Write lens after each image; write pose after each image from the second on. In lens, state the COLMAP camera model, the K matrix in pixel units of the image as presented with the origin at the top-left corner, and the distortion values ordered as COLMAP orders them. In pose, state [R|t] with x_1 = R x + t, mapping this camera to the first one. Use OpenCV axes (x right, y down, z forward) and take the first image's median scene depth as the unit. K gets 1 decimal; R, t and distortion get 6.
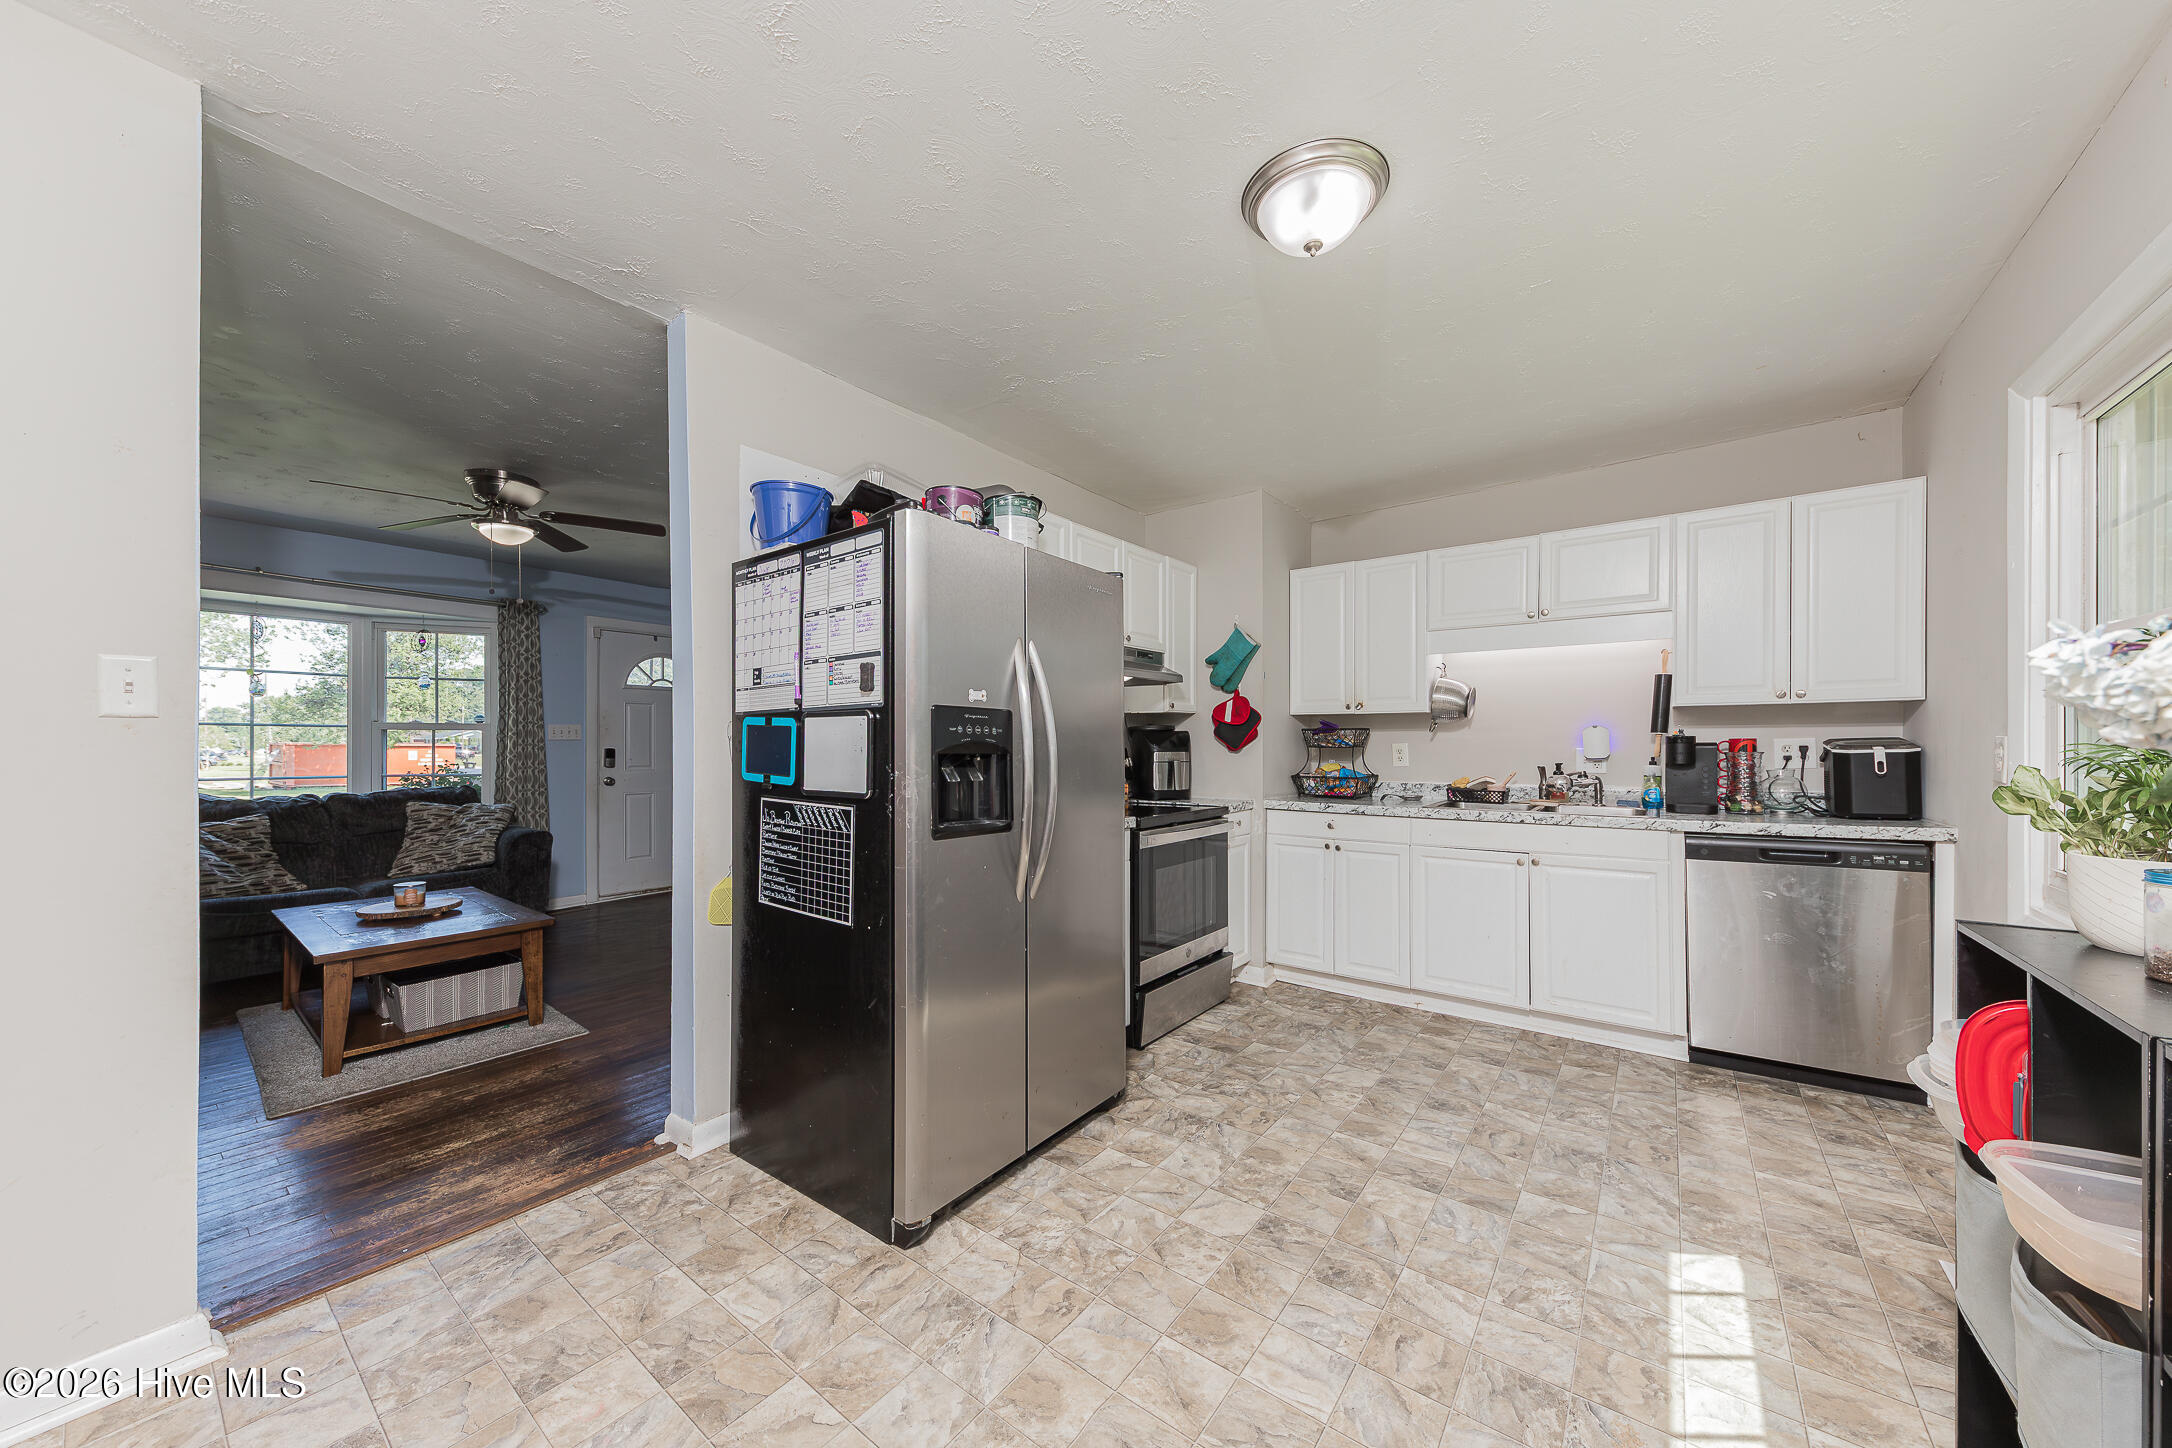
lens RADIAL K [[749.6, 0, 1090.6], [0, 749.6, 748.7], [0, 0, 1]] dist [0.012034, -0.000065]
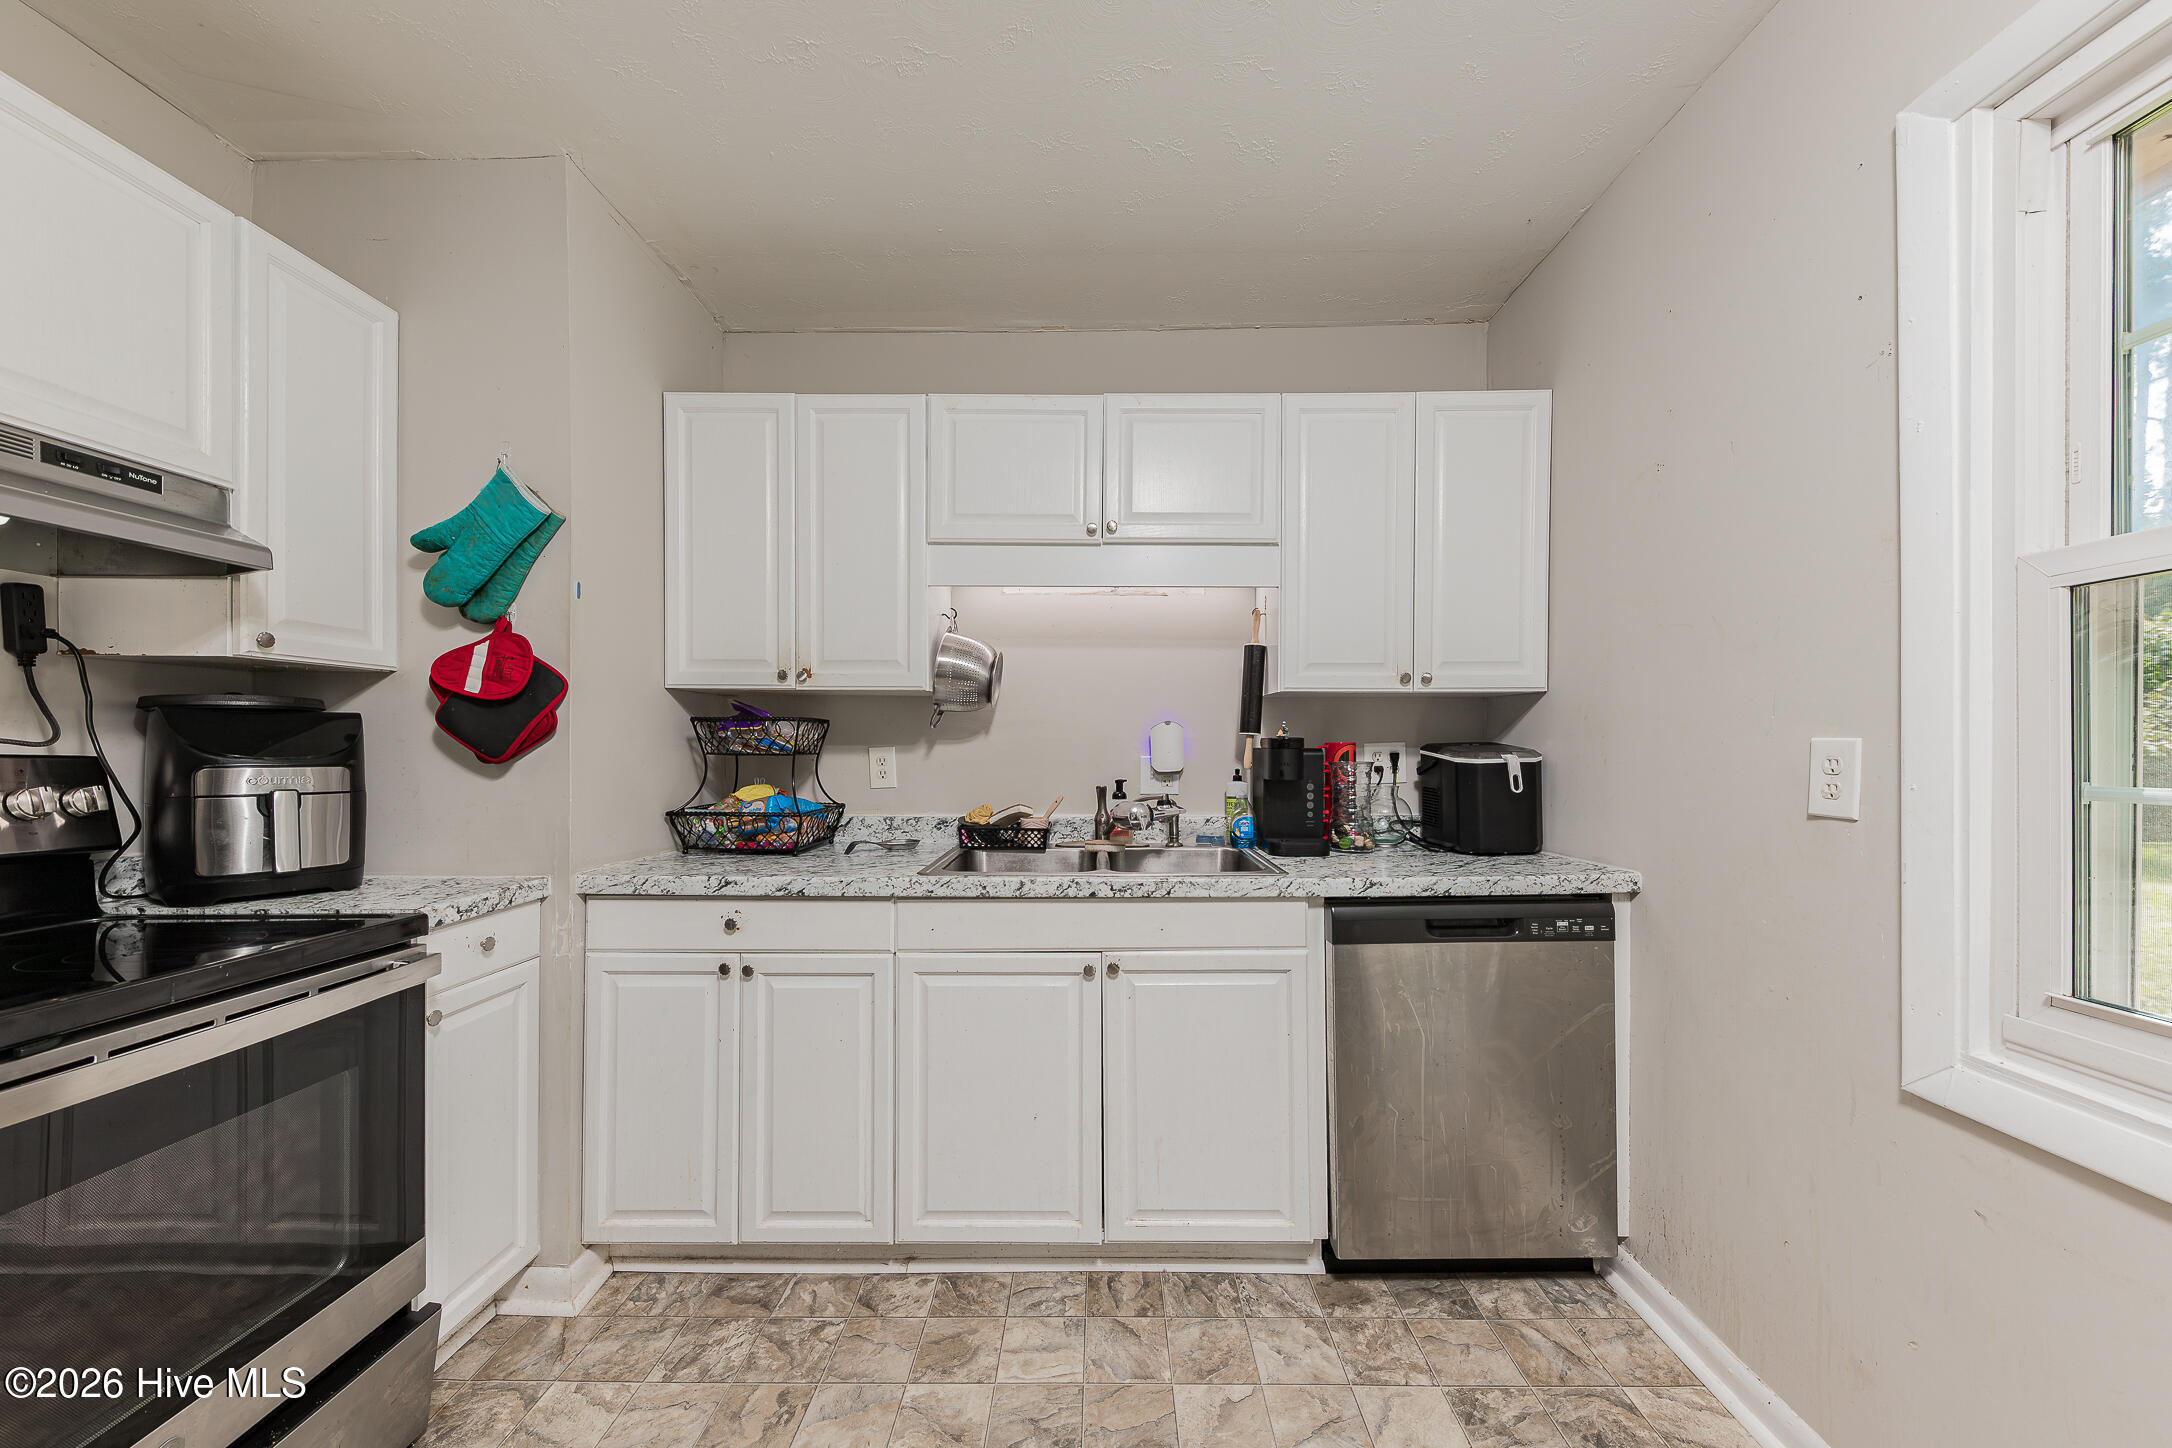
lens RADIAL K [[759.5, 0, 1098.6], [0, 759.5, 745.7], [0, 0, 1]] dist [0.000368, -0.000202]
pose [[0.799359, 0.005921, 0.600824, 0.246803], [0.000619, 0.999943, -0.010678, -0.002951], [-0.600853, 0.008907, 0.799310, 0.551674]]
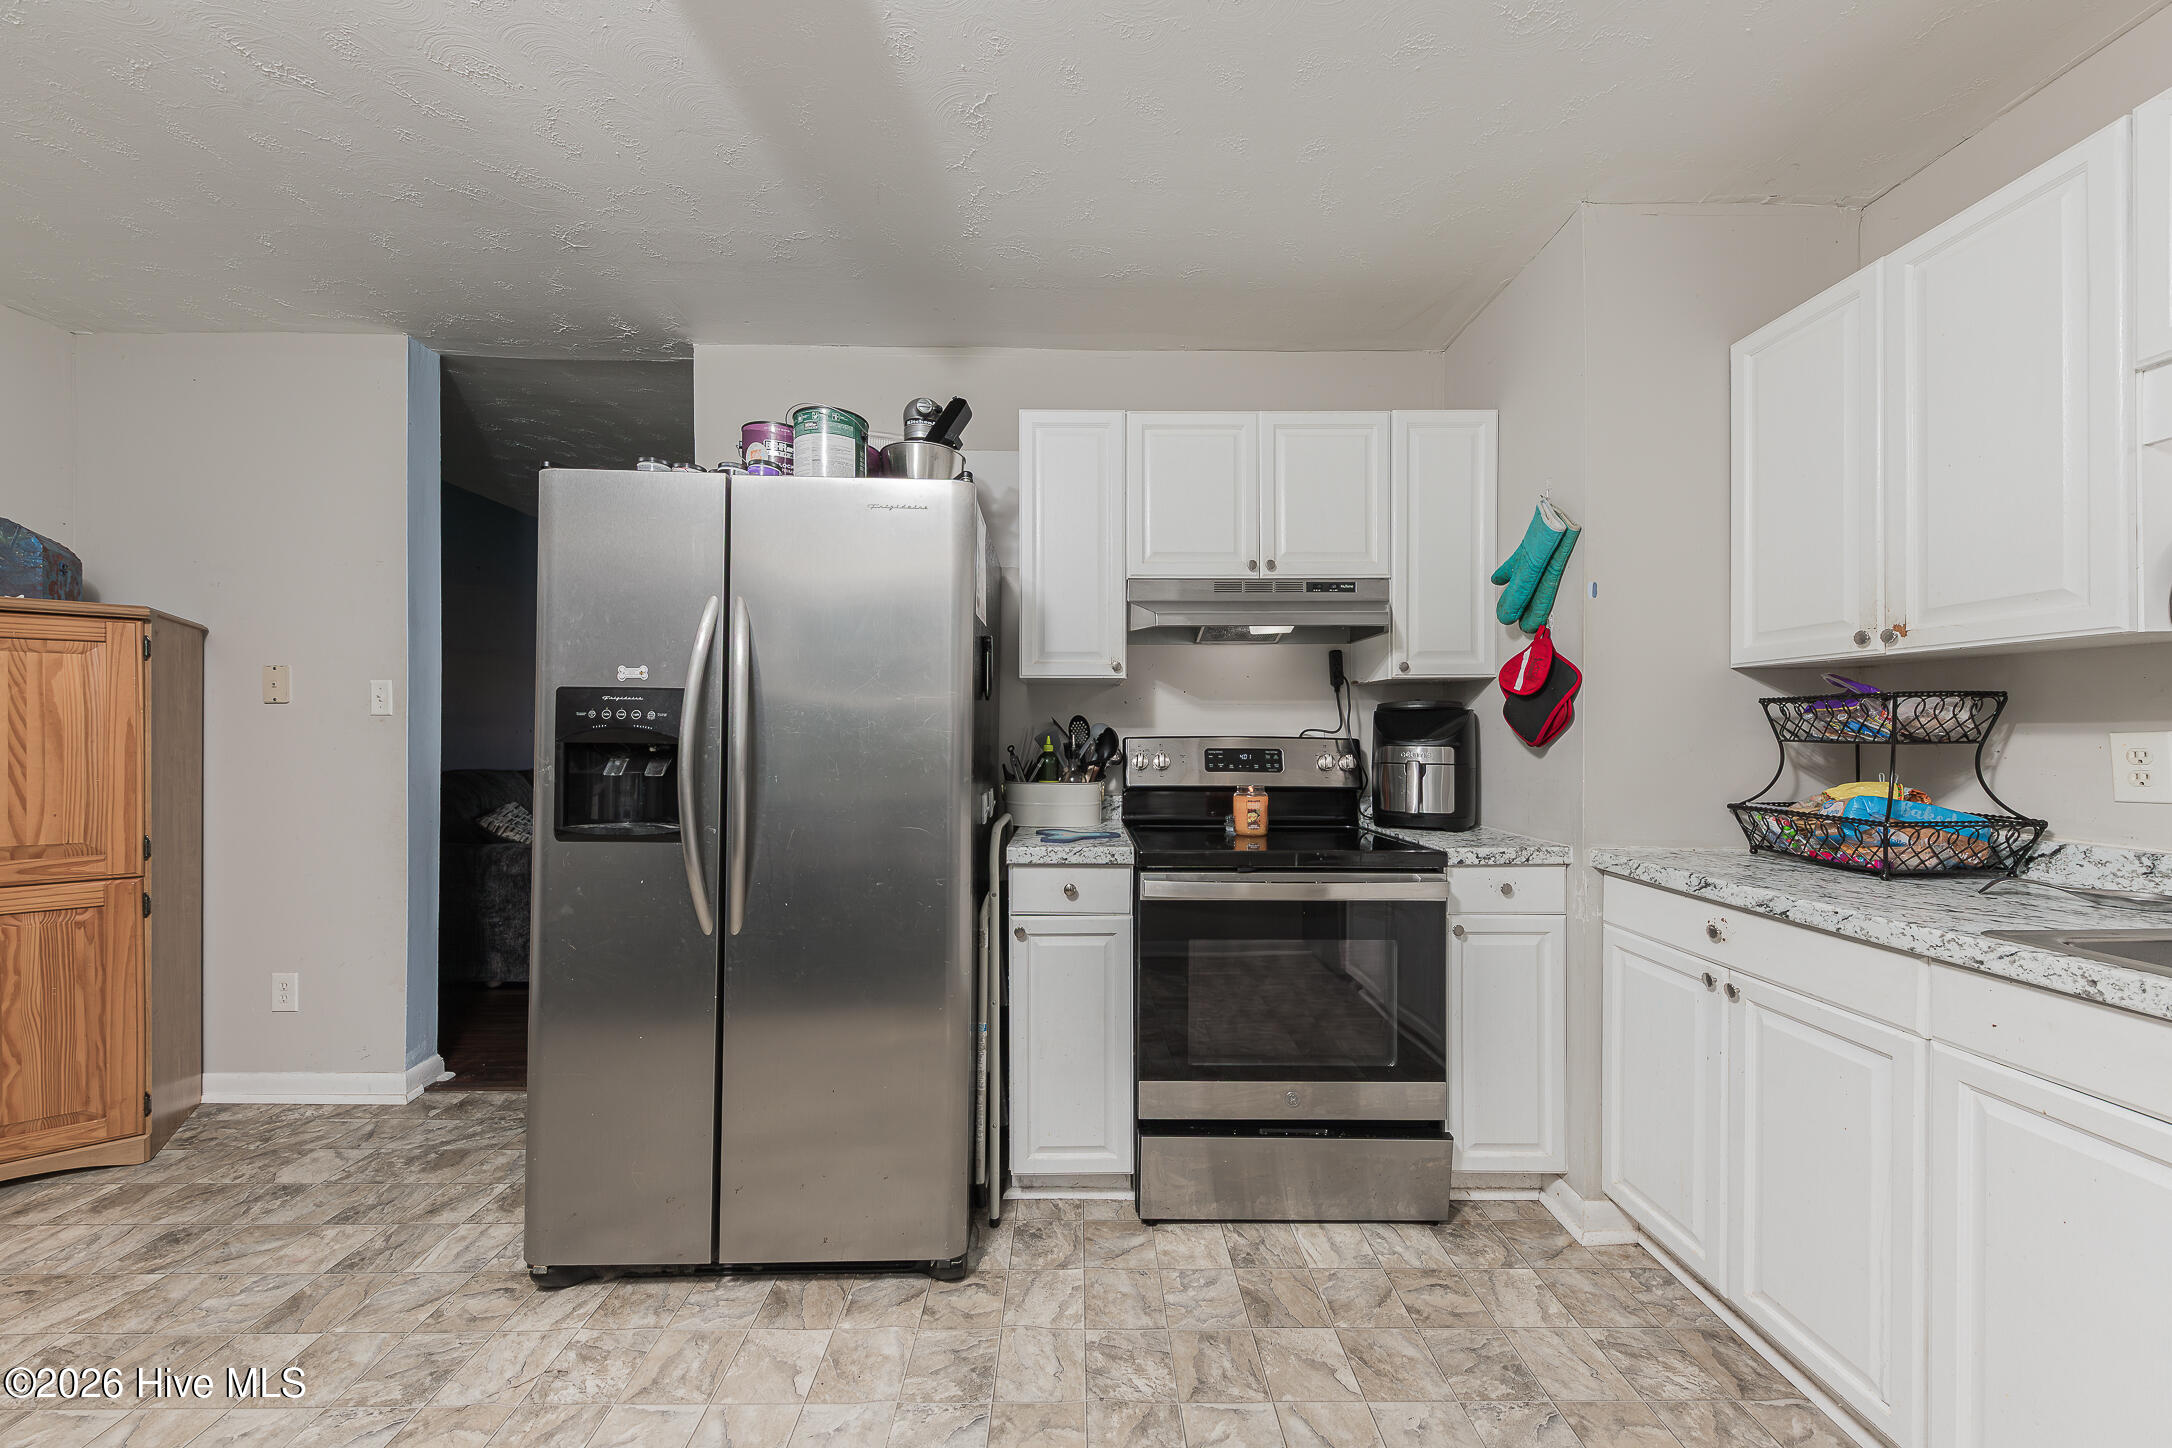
lens RADIAL K [[749.3, 0, 1083.8], [0, 749.3, 734.7], [0, 0, 1]] dist [0.012936, -0.004845]
pose [[0.615138, 0.003737, -0.788410, 0.487109], [-0.007239, 0.999973, -0.000909, -0.003318], [0.788386, 0.006267, 0.615149, 0.531839]]
